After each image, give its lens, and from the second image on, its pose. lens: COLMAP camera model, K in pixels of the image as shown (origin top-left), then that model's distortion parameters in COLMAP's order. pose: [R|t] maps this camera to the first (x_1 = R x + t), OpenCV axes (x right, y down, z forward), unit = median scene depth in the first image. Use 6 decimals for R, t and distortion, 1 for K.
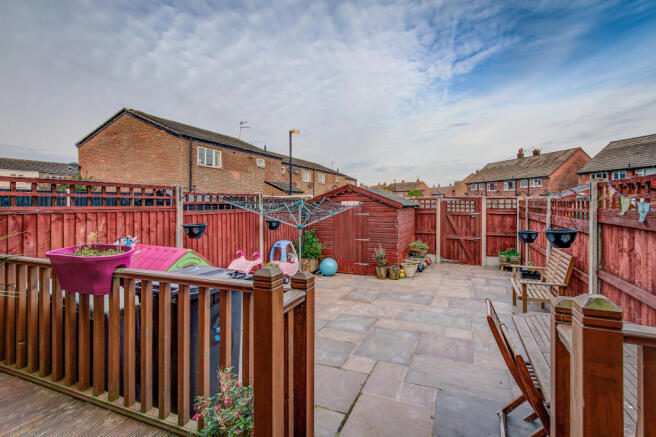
lens RADIAL K [[303.7, 0, 326.4], [0, 303.7, 219.8], [0, 0, 1]] dist [0.001561, 0.001257]
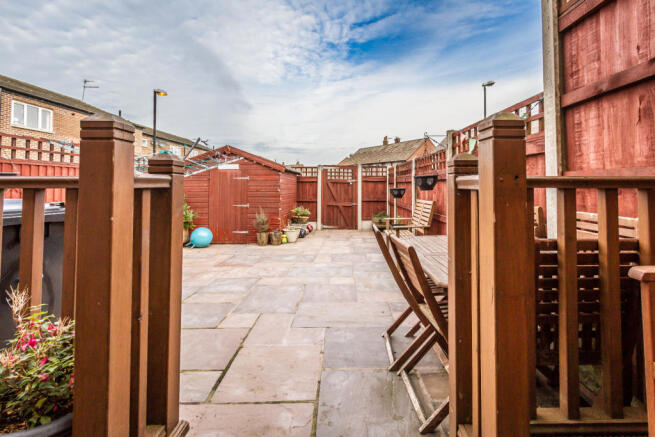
lens RADIAL K [[303.3, 0, 324.1], [0, 303.3, 215.6], [0, 0, 1]] dist [0.001561, 0.001257]
pose [[0.923613, 0.014917, 0.383036, -0.002306], [-0.004544, 0.999598, -0.027971, 0.148736], [-0.383300, 0.024094, 0.923310, 0.078527]]
